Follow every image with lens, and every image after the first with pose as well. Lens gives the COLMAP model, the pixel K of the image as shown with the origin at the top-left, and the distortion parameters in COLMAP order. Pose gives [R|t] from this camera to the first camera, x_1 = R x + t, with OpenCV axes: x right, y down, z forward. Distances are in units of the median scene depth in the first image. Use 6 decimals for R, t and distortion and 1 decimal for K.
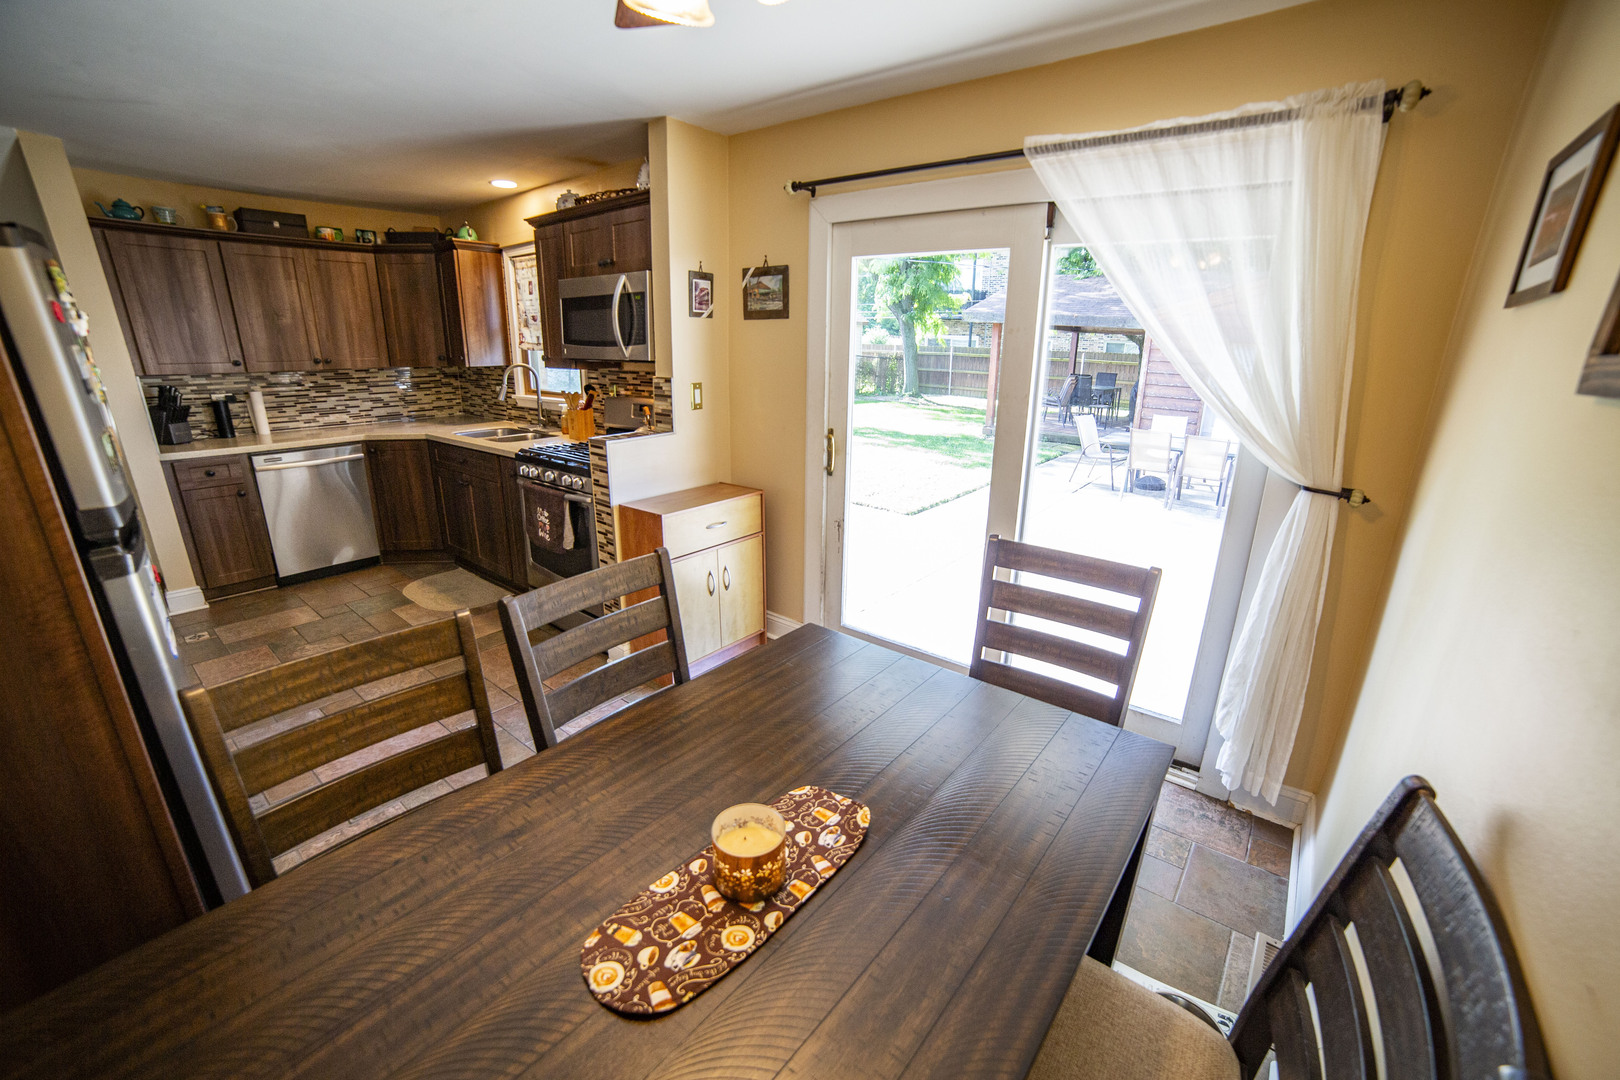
lens RADIAL K [[662.7, 0, 818.0], [0, 662.7, 548.2], [0, 0, 1]] dist [-0.108401, 0.039729]
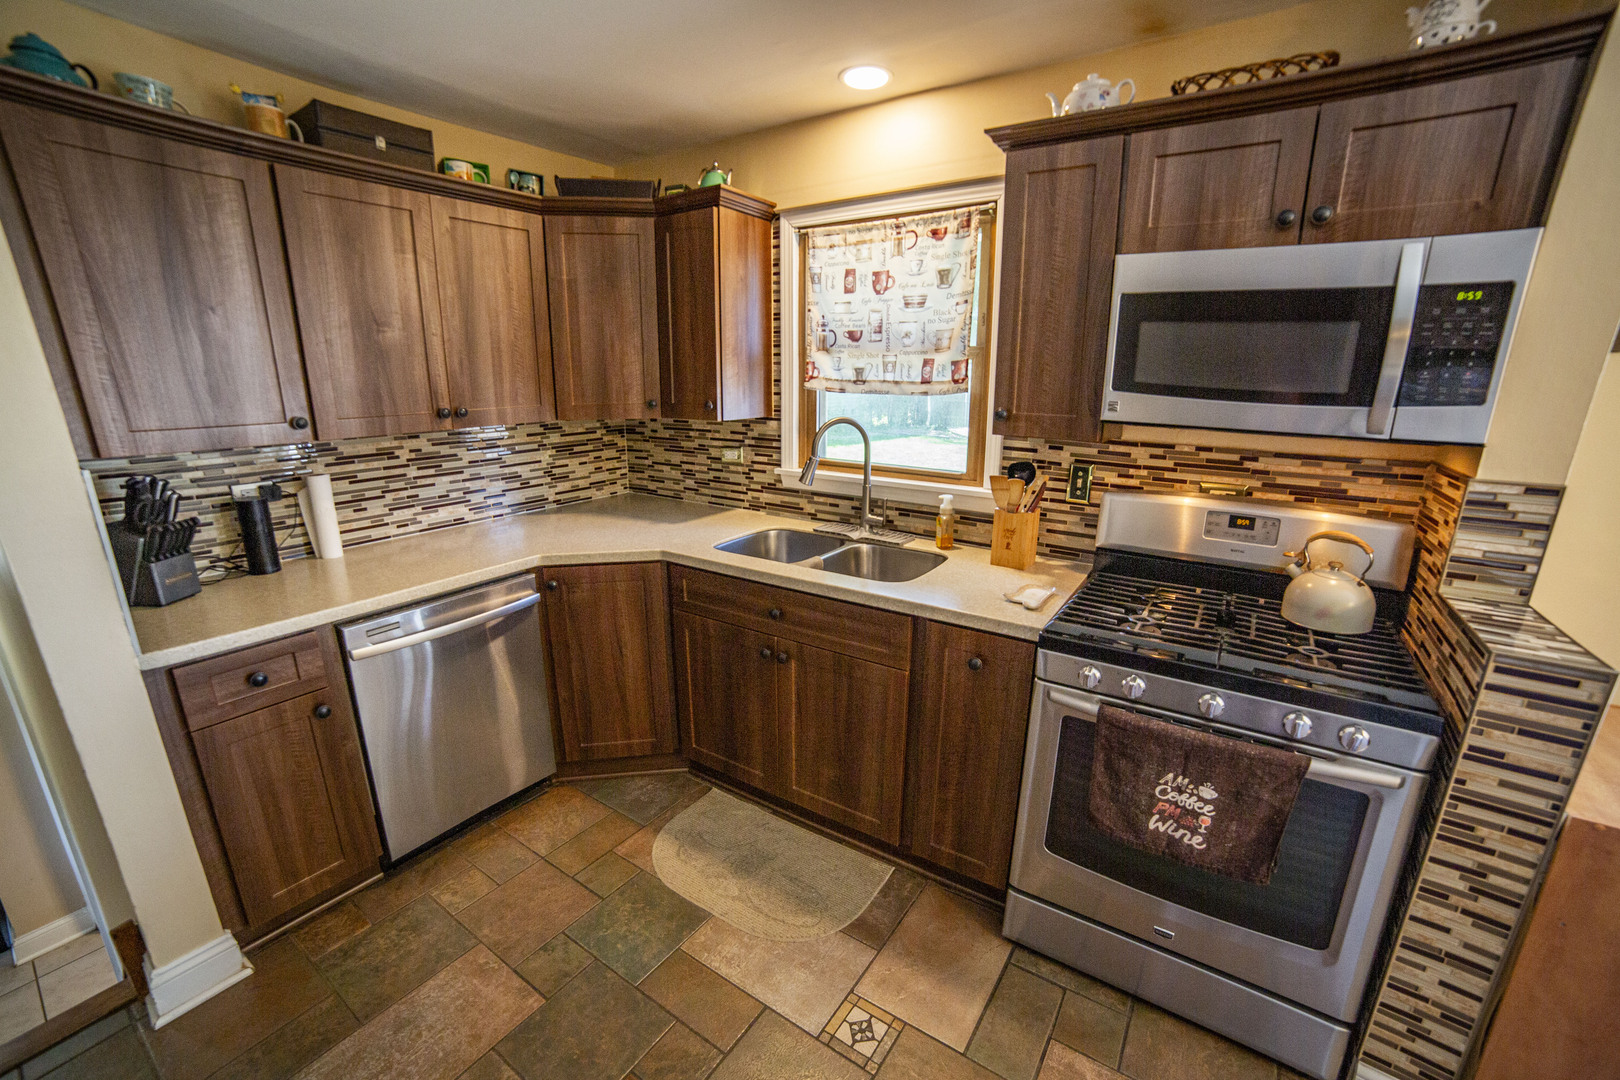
lens RADIAL K [[662.7, 0, 818.0], [0, 662.7, 548.2], [0, 0, 1]] dist [-0.108401, 0.039729]
pose [[0.996496, -0.030286, 0.077961, -0.542440], [0.033445, 0.998658, -0.039538, -0.159224], [-0.076659, 0.042007, 0.996172, 0.462724]]
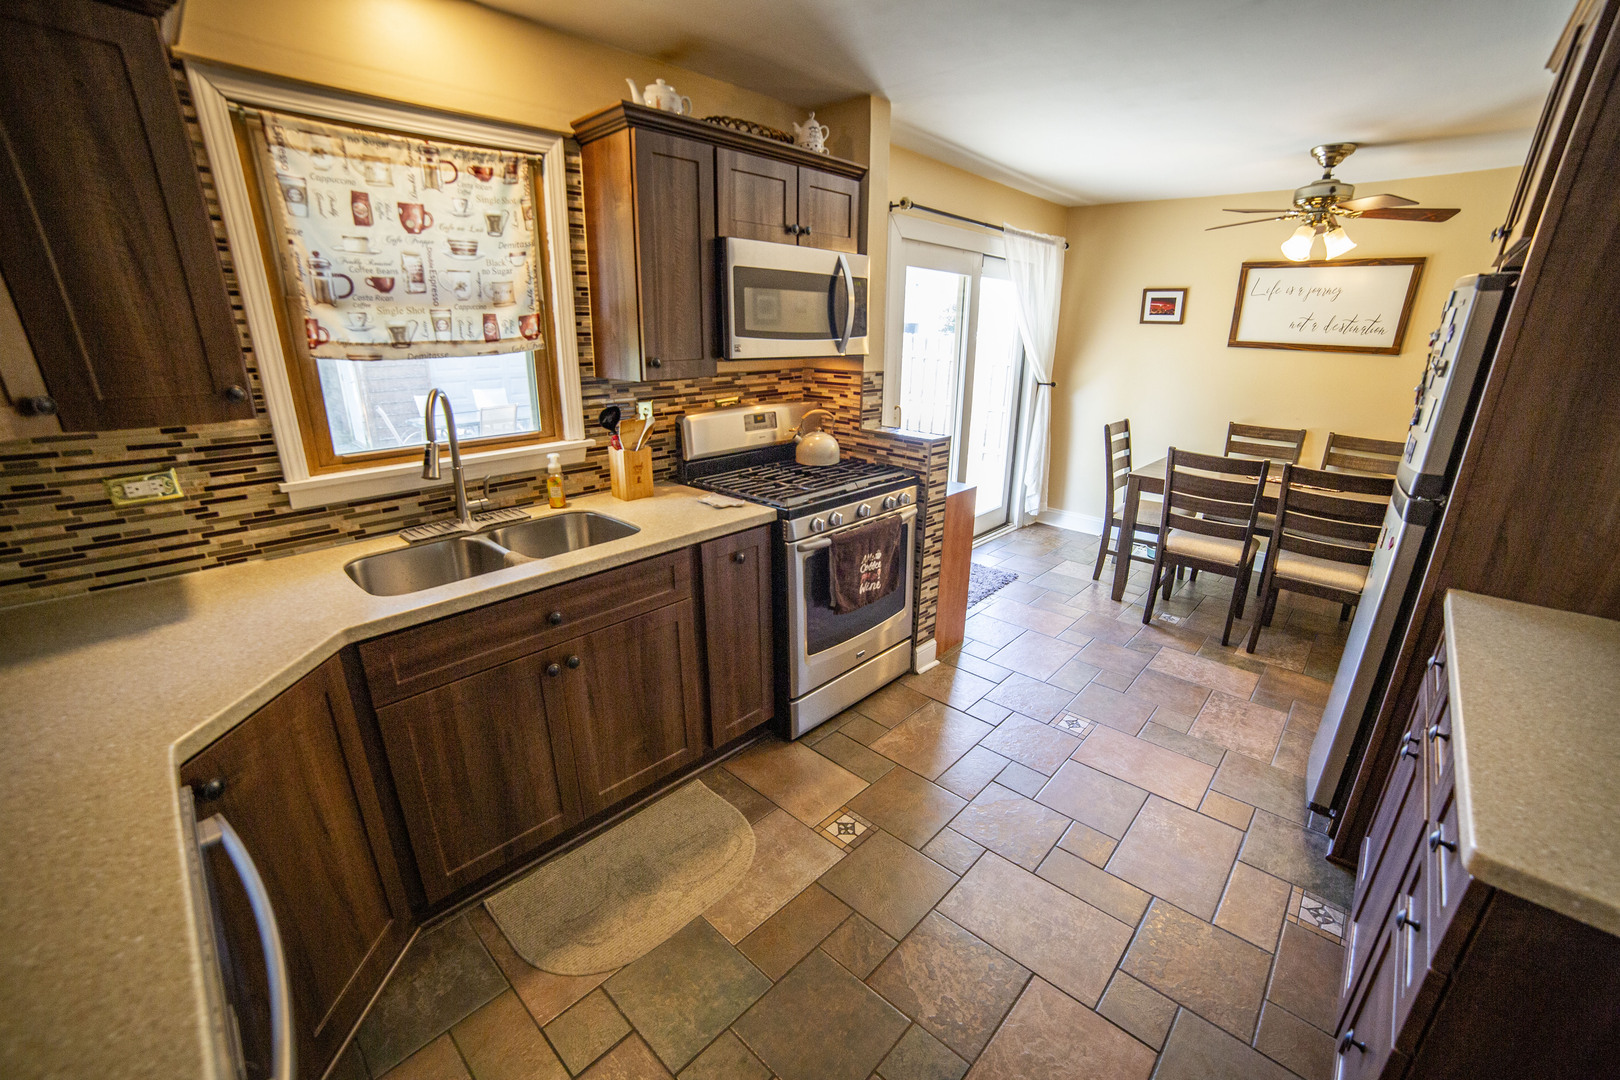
lens RADIAL K [[662.7, 0, 818.0], [0, 662.7, 548.2], [0, 0, 1]] dist [-0.108401, 0.039729]
pose [[0.070193, -0.335353, 0.939474, -0.904878], [0.289573, 0.908092, 0.302516, -0.250102], [-0.954579, 0.250812, 0.160851, 0.727003]]
